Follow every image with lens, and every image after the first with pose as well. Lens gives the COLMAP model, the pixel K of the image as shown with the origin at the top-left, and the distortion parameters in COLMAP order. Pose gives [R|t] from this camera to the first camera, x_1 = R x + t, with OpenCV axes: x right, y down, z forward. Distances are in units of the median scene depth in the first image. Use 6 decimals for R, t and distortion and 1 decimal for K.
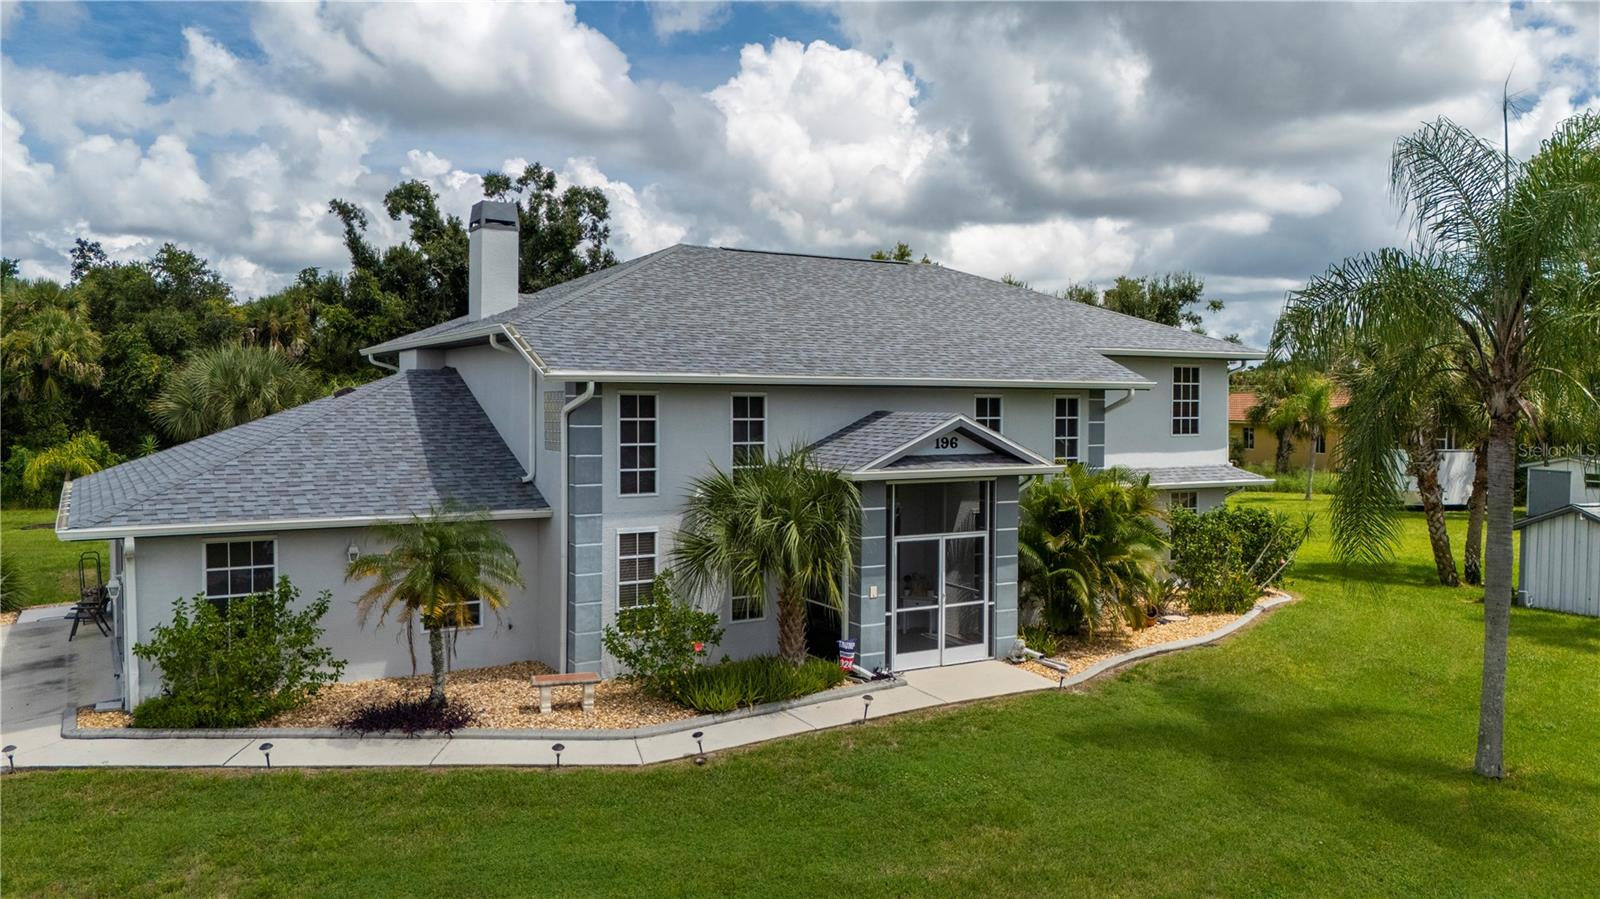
lens RADIAL K [[1174.2, 0, 801.5], [0, 1174.2, 446.0], [0, 0, 1]] dist [0.078329, -0.083640]
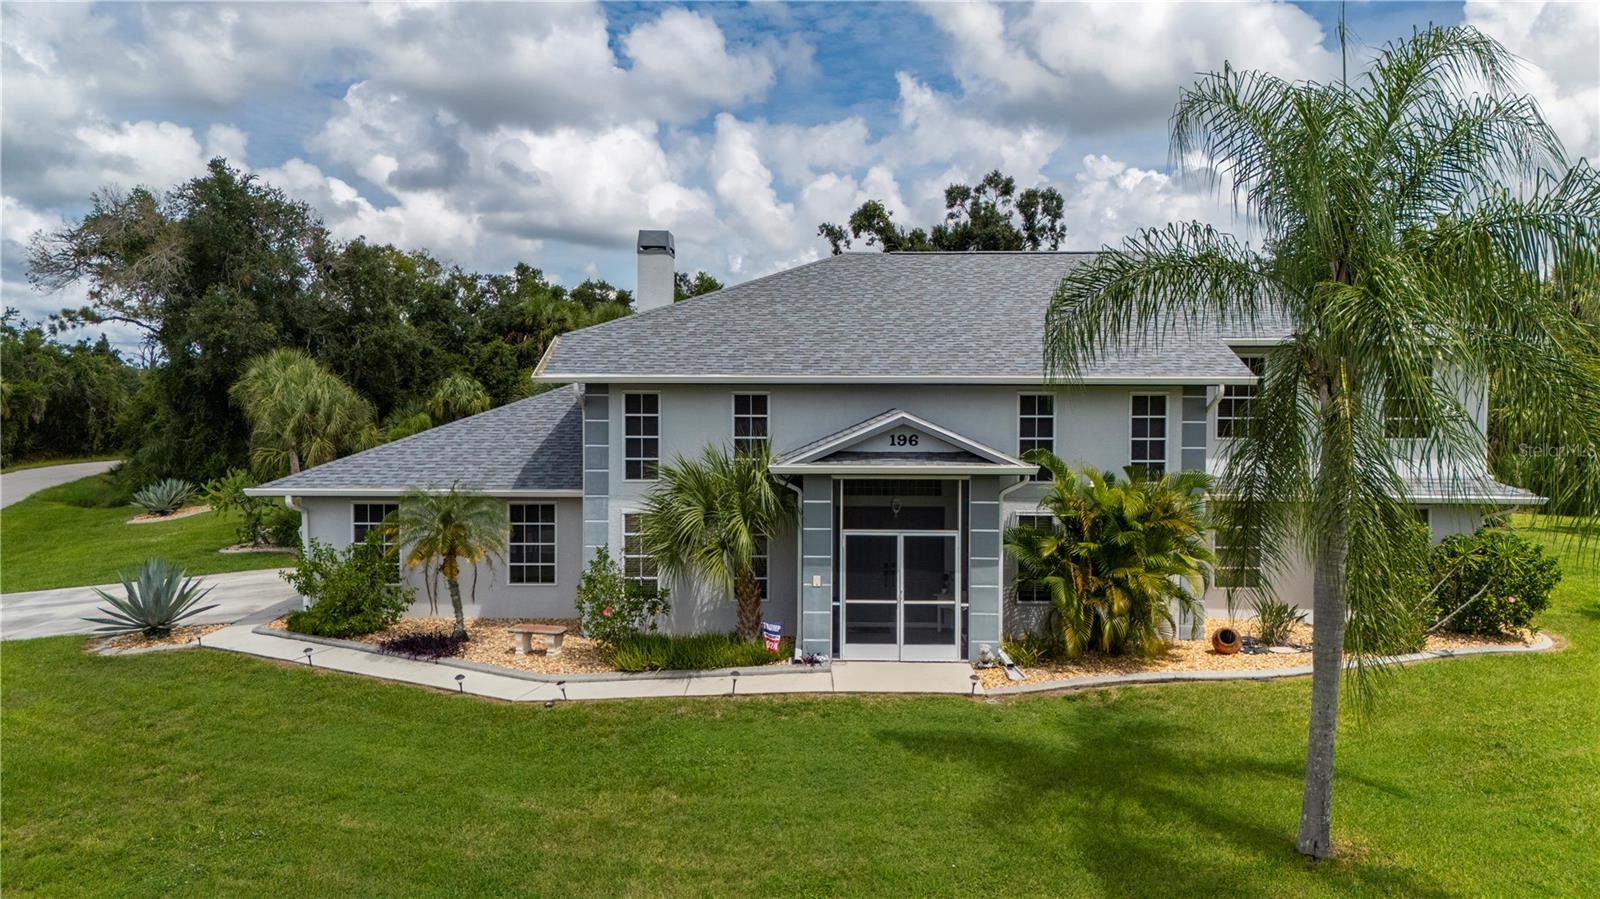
lens RADIAL K [[1177.5, 0, 801.0], [0, 1177.5, 447.3], [0, 0, 1]] dist [0.083181, -0.082973]
pose [[0.852083, 0.019032, -0.523061, 0.593759], [-0.018458, 0.999810, 0.006311, -0.001255], [0.523081, 0.004278, 0.852272, 0.097587]]
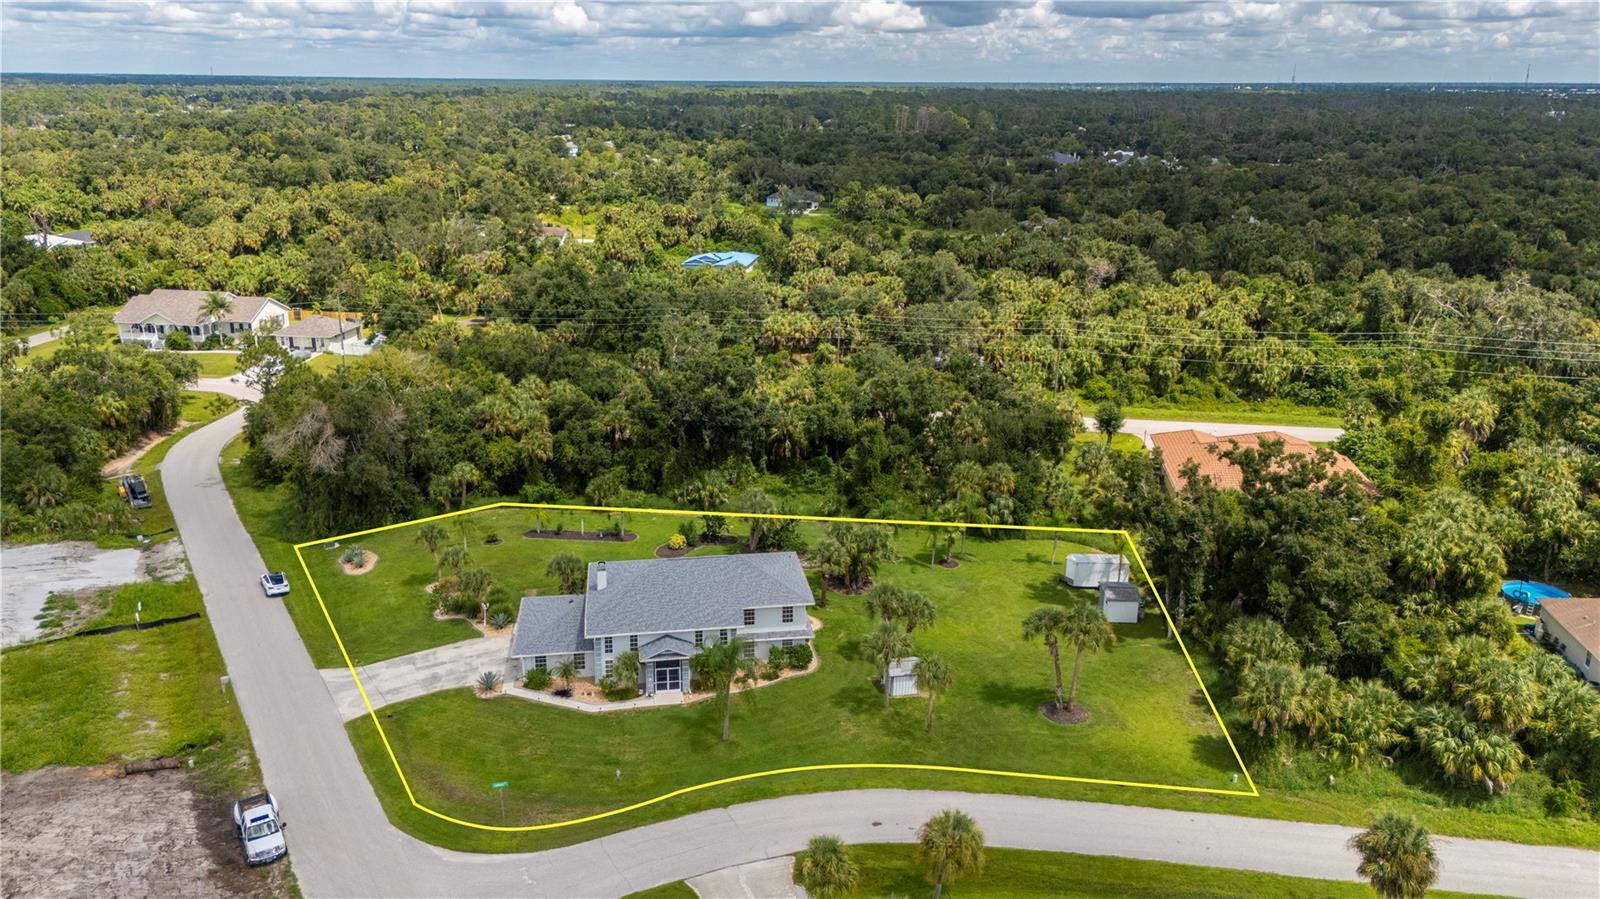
lens RADIAL K [[1174.2, 0, 801.5], [0, 1174.2, 446.0], [0, 0, 1]] dist [0.078329, -0.083640]
pose [[0.922699, 0.116270, -0.367570, 2.367822], [-0.015562, 0.963893, 0.265834, -2.162092], [0.385206, -0.239564, 0.891193, -2.962602]]
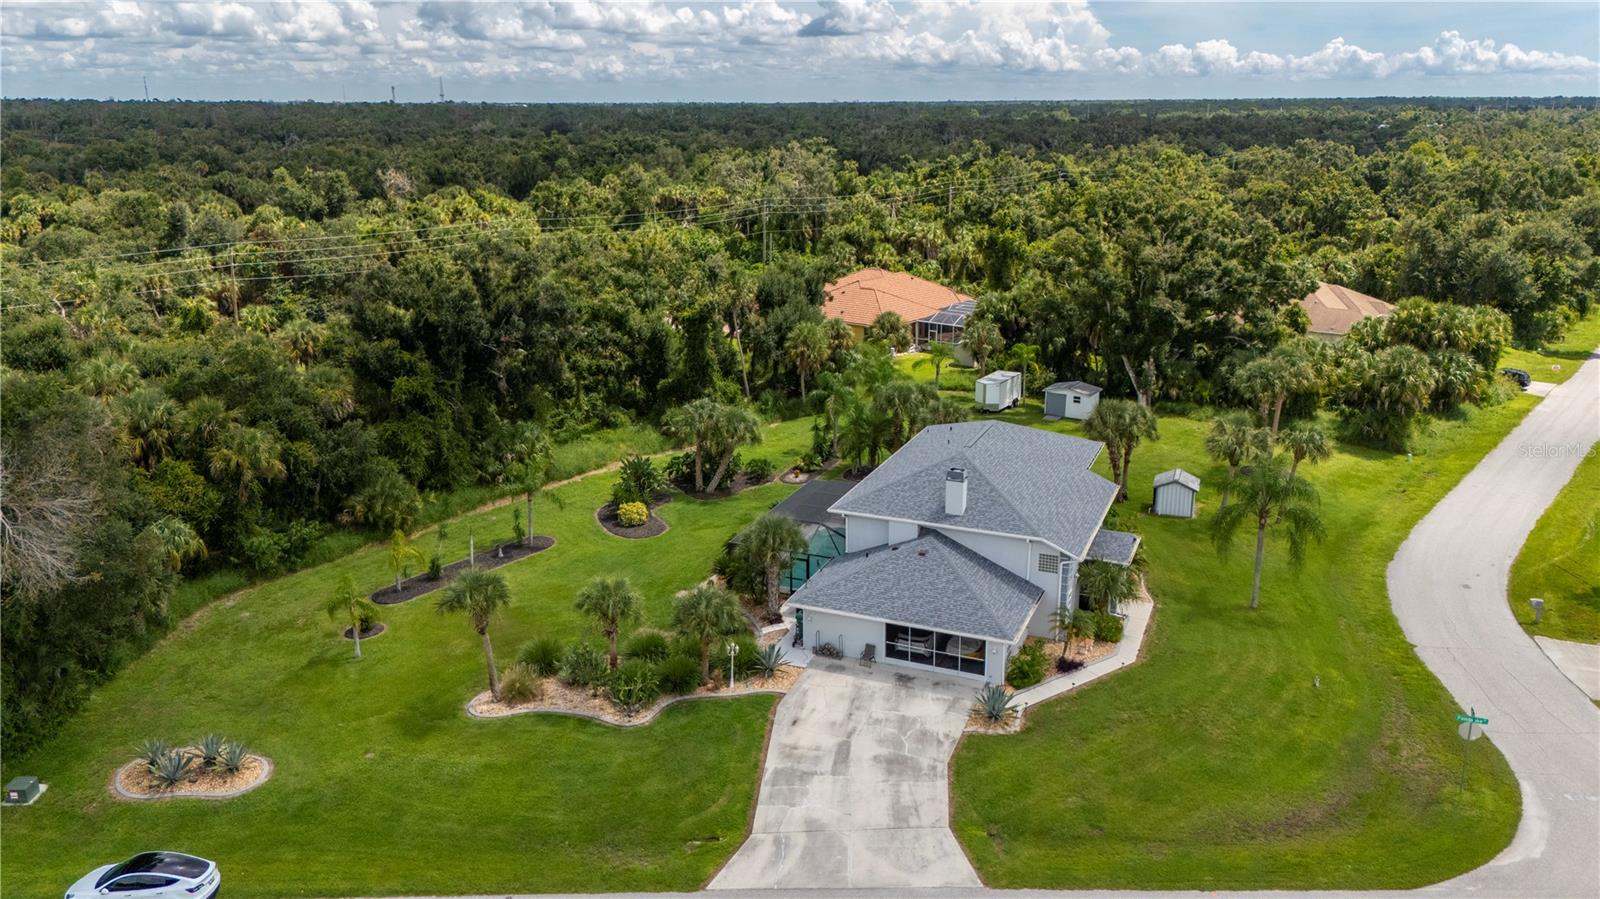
lens RADIAL K [[1187.4, 0, 799.2], [0, 1187.4, 454.6], [0, 0, 1]] dist [0.092436, -0.089124]
pose [[0.806607, -0.172984, 0.565209, -2.489823], [0.026281, 0.965768, 0.258071, -1.138409], [-0.590503, -0.193308, 0.783542, -1.031001]]
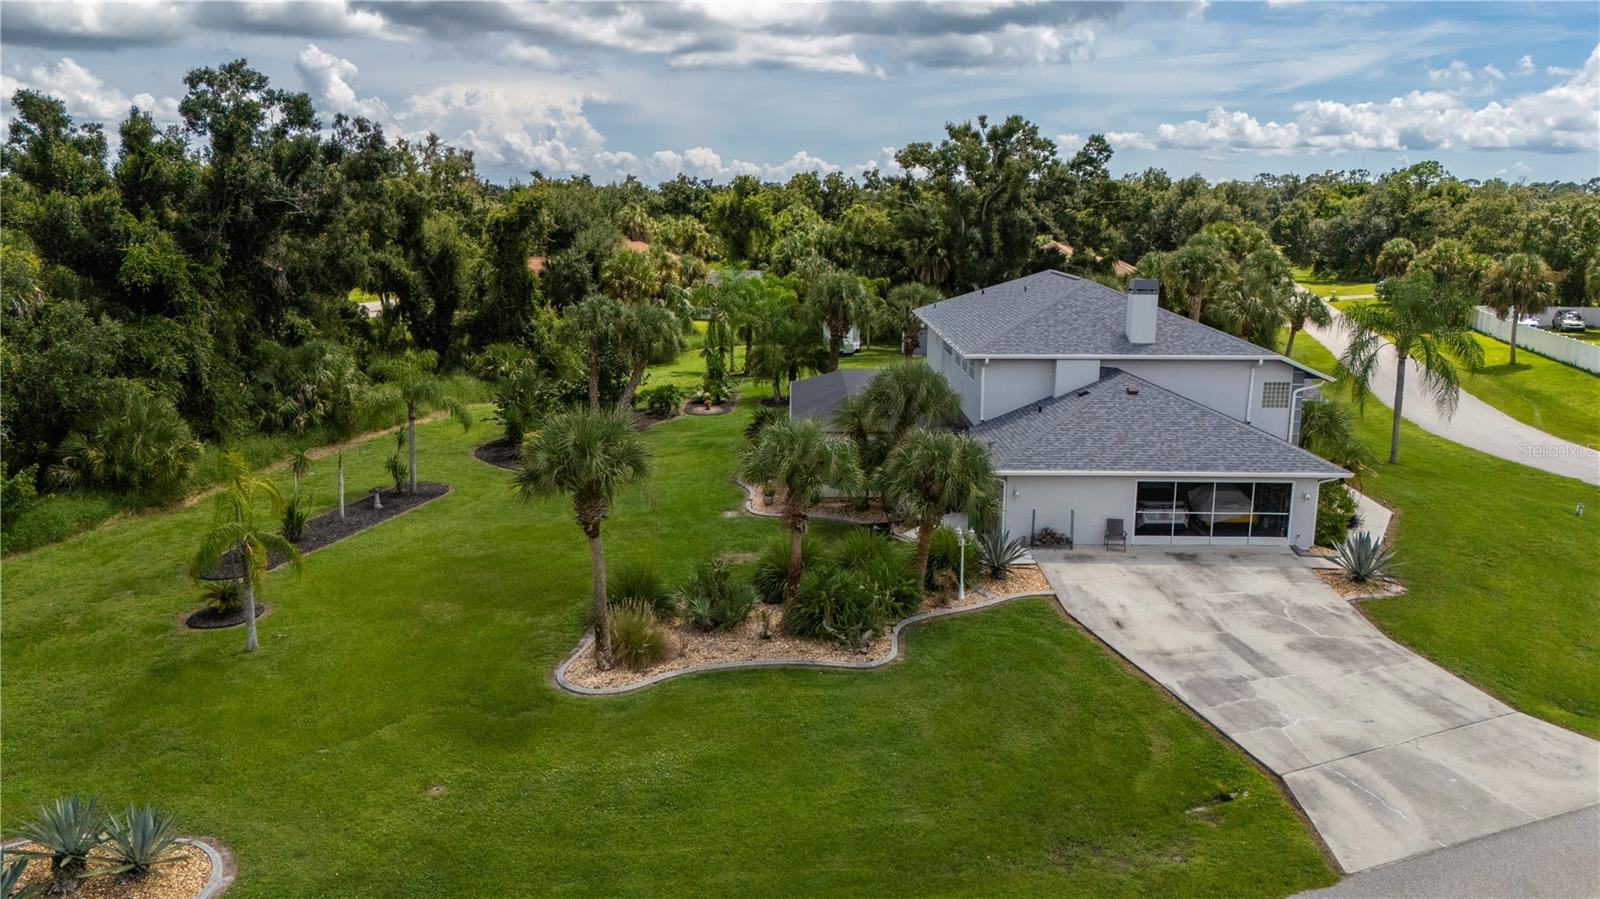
lens RADIAL K [[1174.2, 0, 801.5], [0, 1174.2, 446.0], [0, 0, 1]] dist [0.078329, -0.083640]
pose [[0.513668, -0.175070, 0.839938, -2.657473], [0.024573, 0.981561, 0.189561, -0.387244], [-0.857637, -0.076731, 0.508499, 0.614801]]
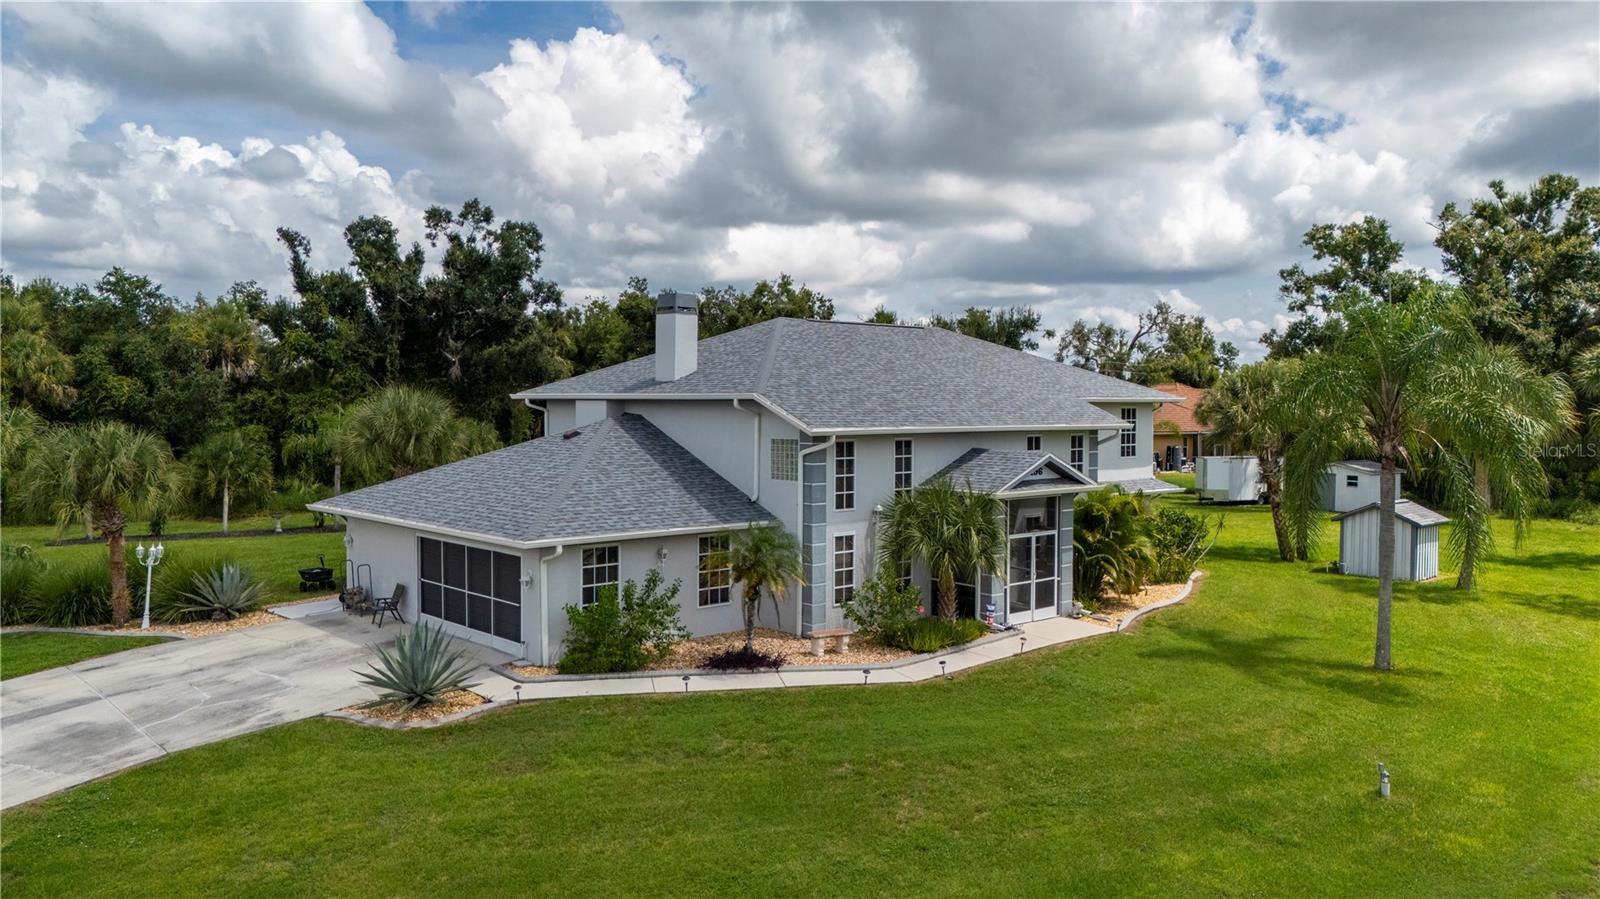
lens RADIAL K [[1174.2, 0, 801.5], [0, 1174.2, 446.0], [0, 0, 1]] dist [0.078329, -0.083640]
pose [[0.981330, -0.006873, 0.192210, -0.469979], [0.006536, 0.999976, 0.002389, -0.041667], [-0.192222, -0.001088, 0.981351, -0.420222]]
